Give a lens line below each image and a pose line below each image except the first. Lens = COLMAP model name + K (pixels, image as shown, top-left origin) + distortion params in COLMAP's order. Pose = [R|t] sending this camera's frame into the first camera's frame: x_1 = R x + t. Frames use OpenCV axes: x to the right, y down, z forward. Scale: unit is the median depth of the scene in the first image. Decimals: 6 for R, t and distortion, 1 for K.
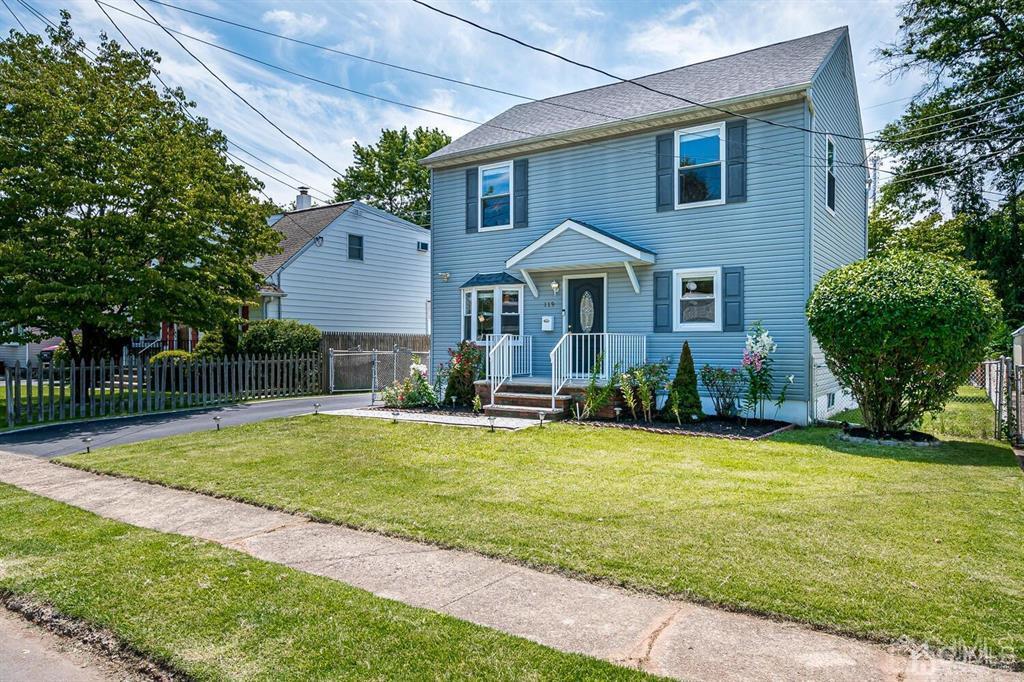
lens RADIAL K [[545.7, 0, 553.7], [0, 545.7, 337.1], [0, 0, 1]] dist [0.000241, 0.000384]
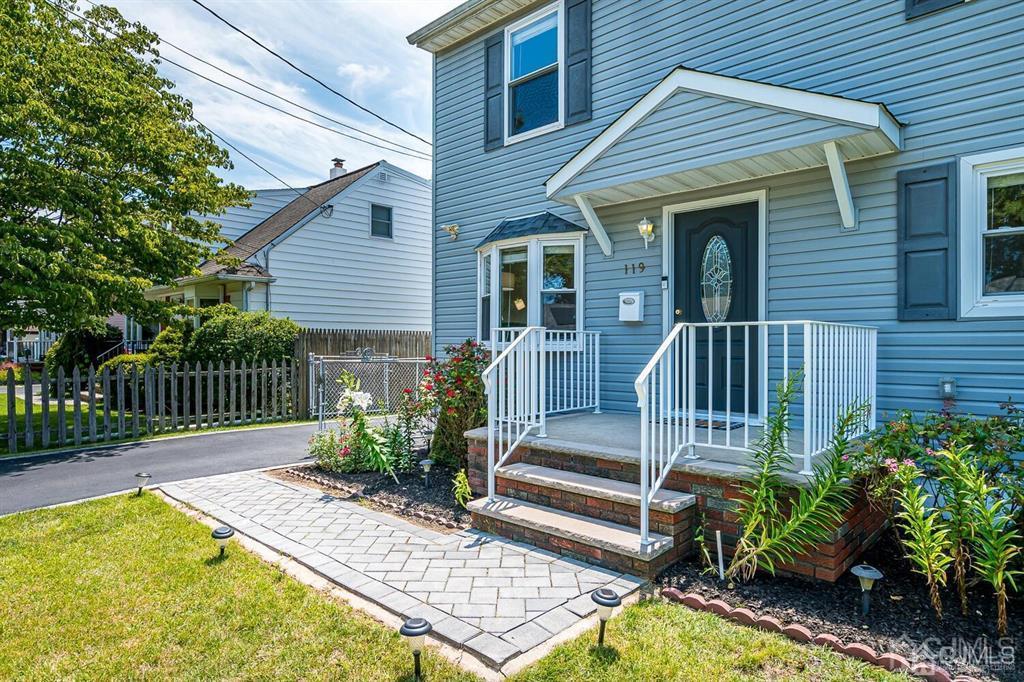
lens RADIAL K [[572.7, 0, 512.0], [0, 572.7, 341.0], [0, 0, 1]] dist [-0.002189, -0.000838]
pose [[0.975168, -0.000557, -0.221467, -0.001522], [0.002025, 0.999977, 0.006402, 0.002672], [0.221459, -0.006692, 0.975147, 0.485399]]
